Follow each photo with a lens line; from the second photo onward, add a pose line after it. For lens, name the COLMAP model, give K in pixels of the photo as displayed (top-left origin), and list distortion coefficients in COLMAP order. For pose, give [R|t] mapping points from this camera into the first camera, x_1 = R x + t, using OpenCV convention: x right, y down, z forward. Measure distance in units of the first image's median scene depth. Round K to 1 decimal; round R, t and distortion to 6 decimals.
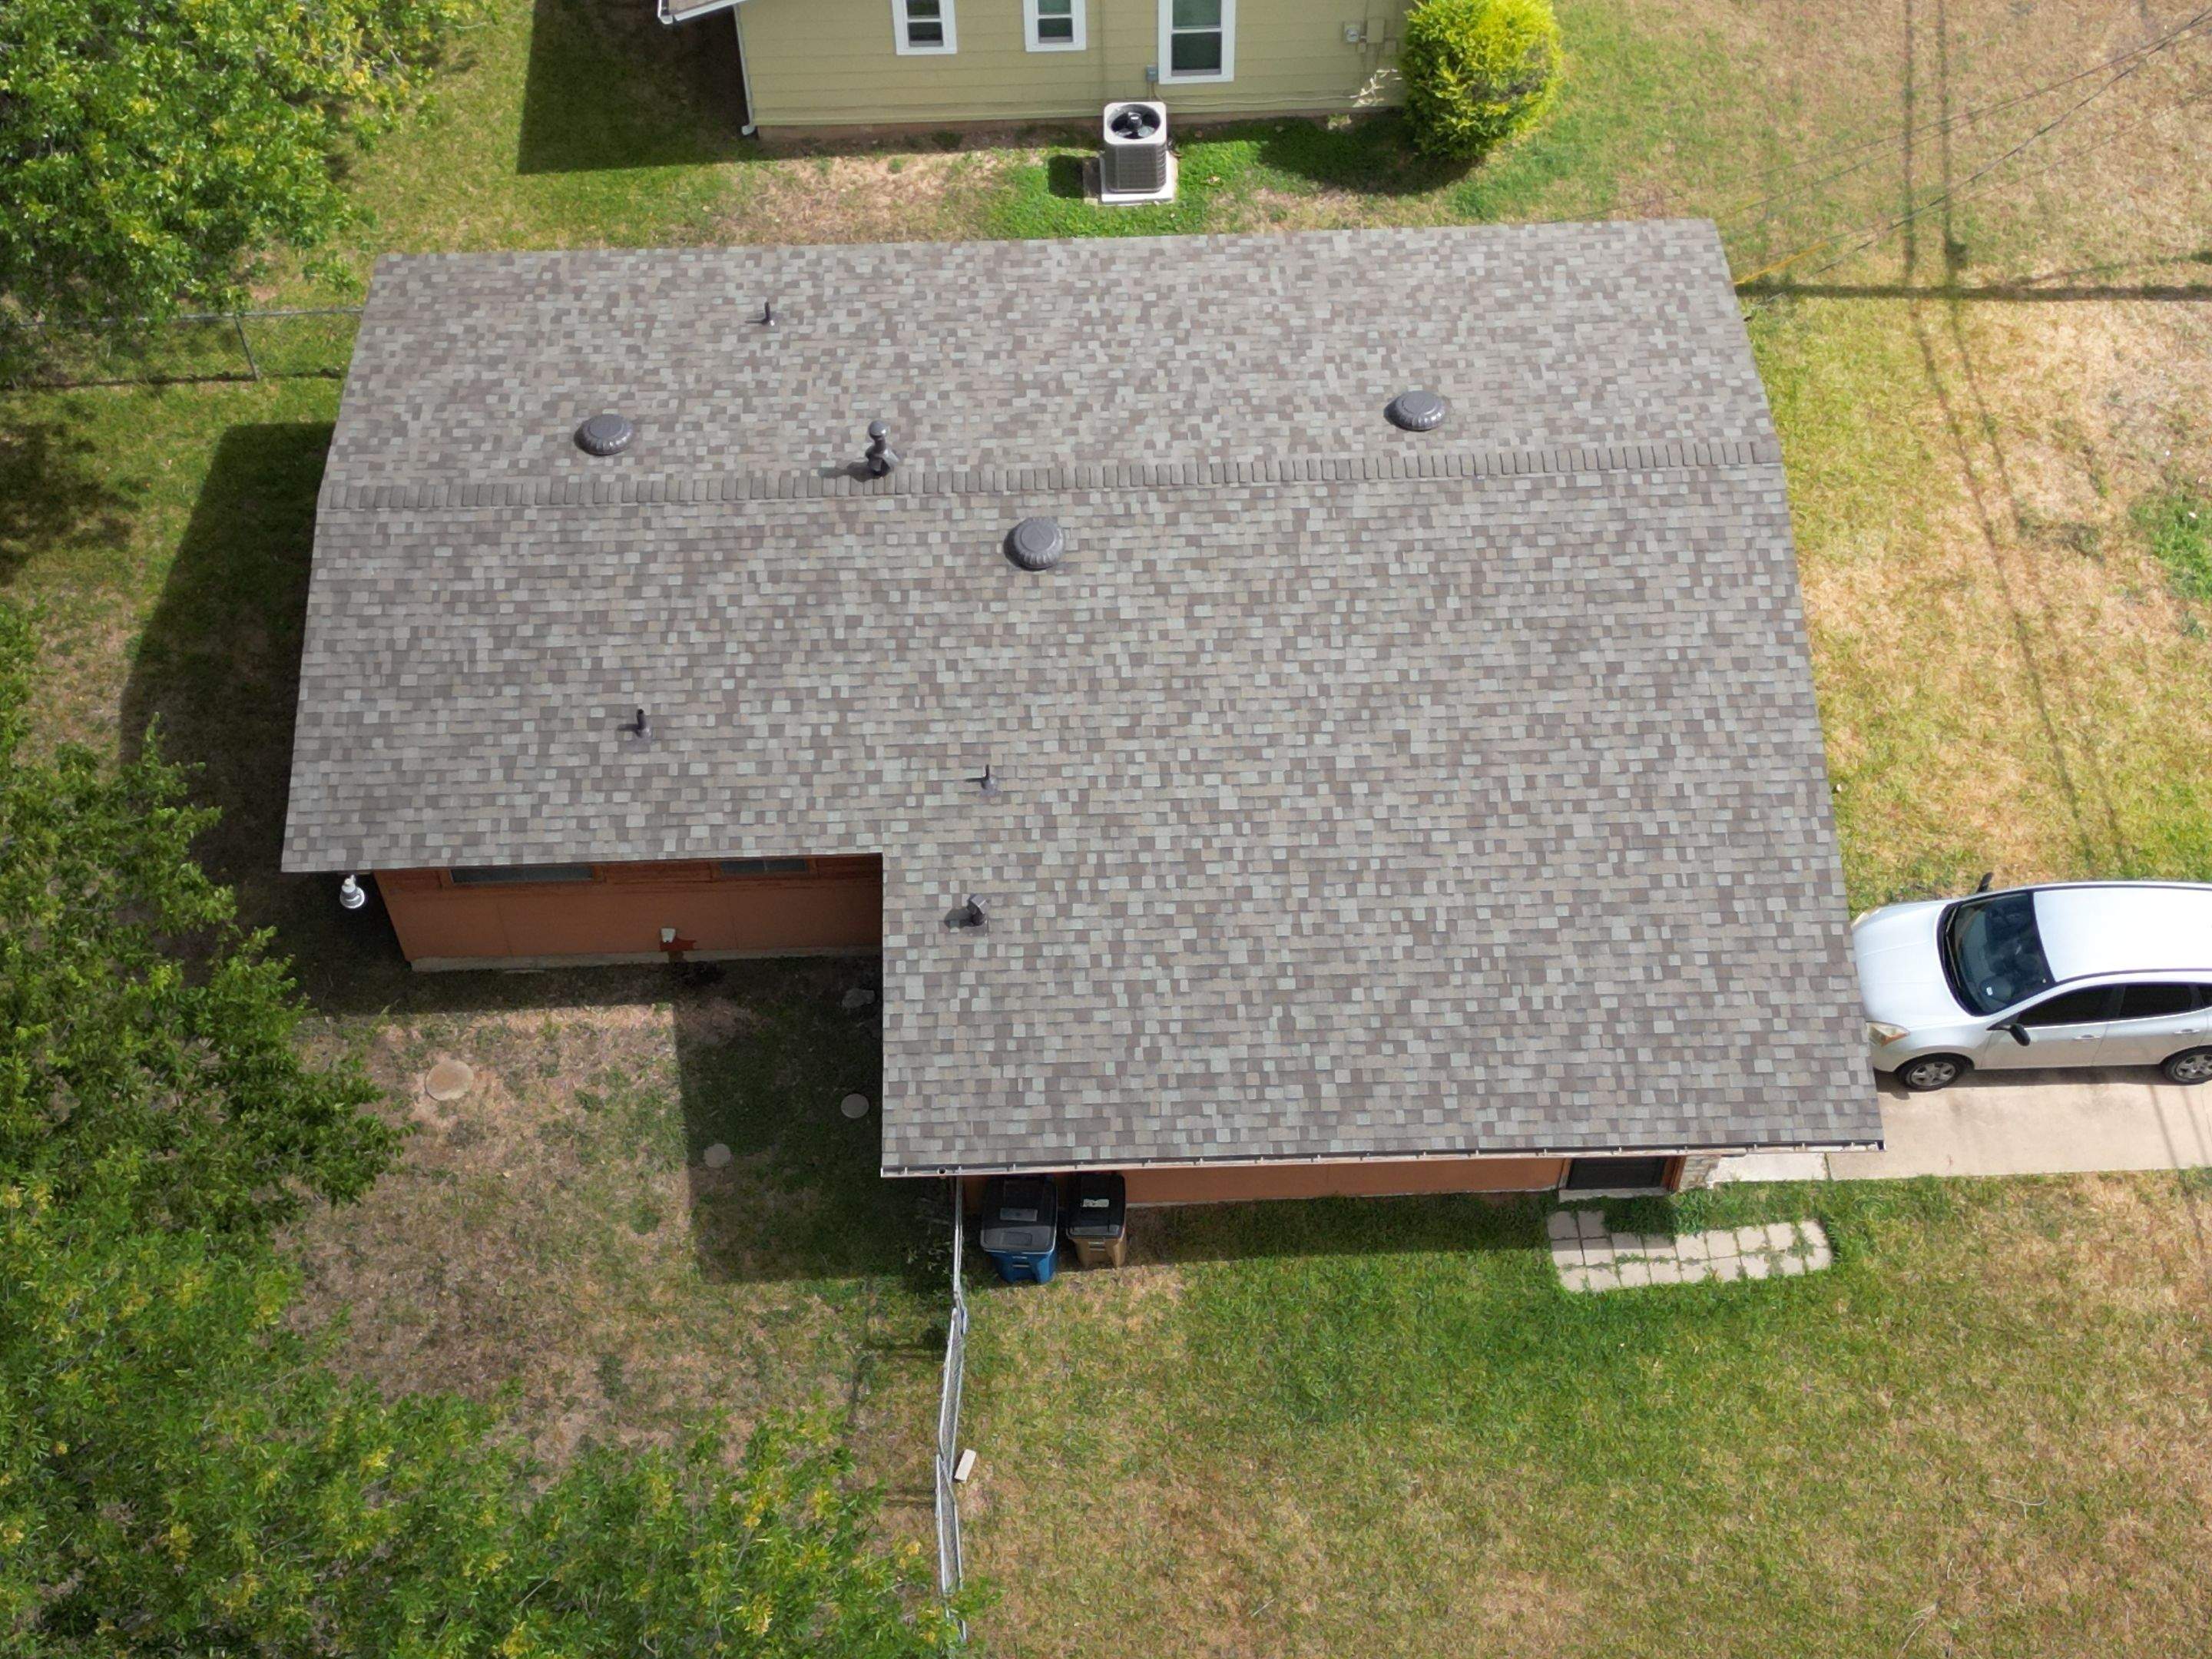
lens RADIAL K [[3067.8, 0, 1098.7], [0, 3067.8, 830.1], [0, 0, 1]] dist [0.212302, -0.697385]
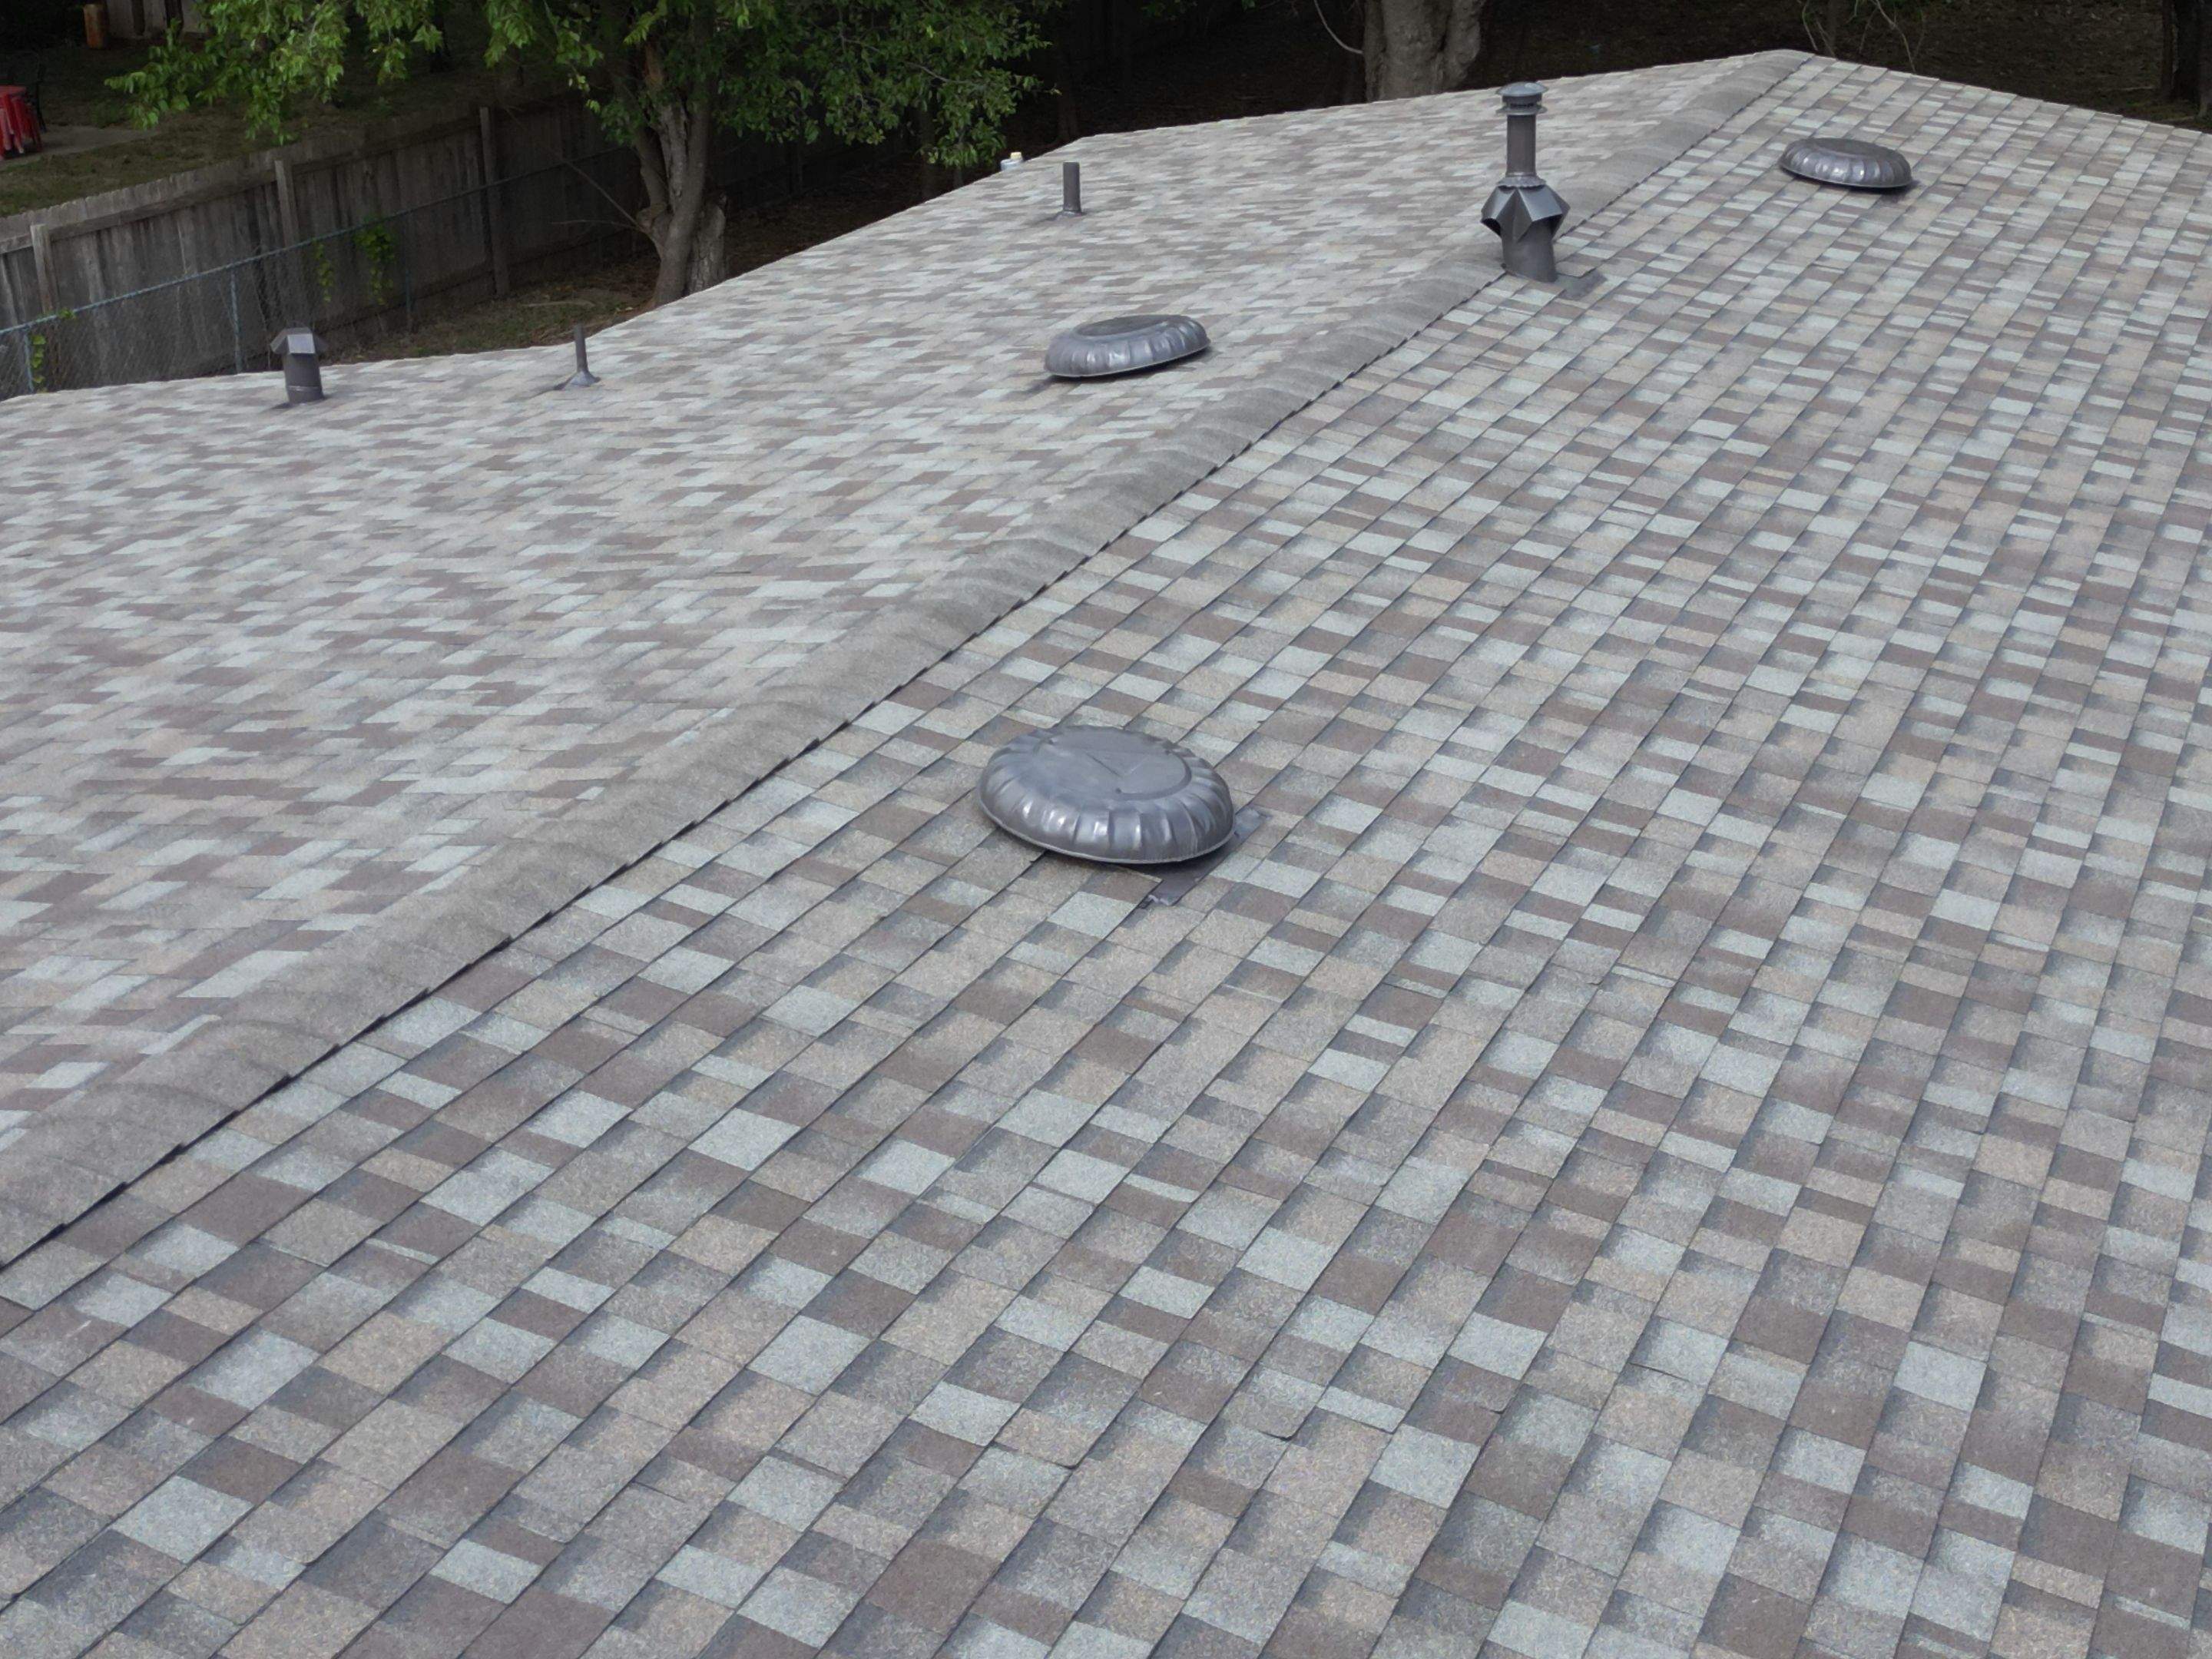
lens RADIAL K [[3067.8, 0, 1098.7], [0, 3067.8, 830.1], [0, 0, 1]] dist [0.212302, -0.697385]
pose [[-0.420431, 0.362770, -0.831646, 0.302491], [-0.722927, 0.419948, 0.548653, -0.268787], [0.548283, 0.831890, 0.085697, 1.040121]]
